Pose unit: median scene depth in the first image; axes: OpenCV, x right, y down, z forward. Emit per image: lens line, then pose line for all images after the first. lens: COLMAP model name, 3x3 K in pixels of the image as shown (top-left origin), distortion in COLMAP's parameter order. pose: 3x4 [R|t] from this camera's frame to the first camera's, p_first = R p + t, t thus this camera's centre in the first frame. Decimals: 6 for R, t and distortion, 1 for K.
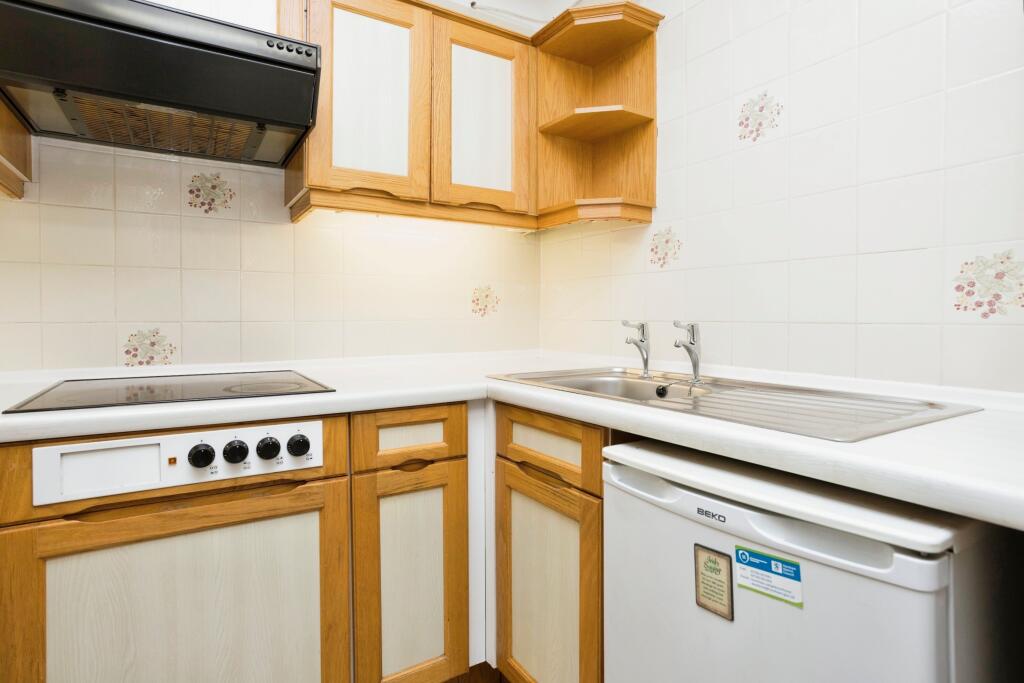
lens RADIAL K [[541.8, 0, 533.6], [0, 541.8, 321.9], [0, 0, 1]] dist [-0.004377, 0.008355]
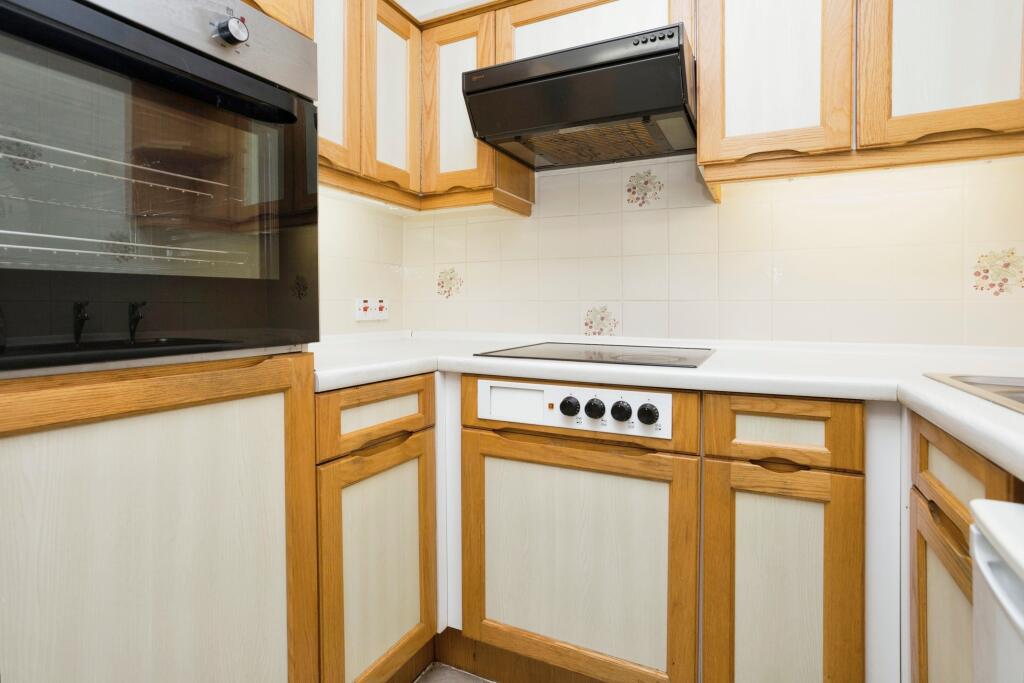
lens RADIAL K [[541.8, 0, 520.2], [0, 541.8, 306.0], [0, 0, 1]] dist [-0.004377, 0.008355]
pose [[0.531193, -0.000543, -0.847250, 0.286512], [-0.009638, 0.999931, -0.006684, 0.025726], [0.847196, 0.011716, 0.531152, 0.207700]]
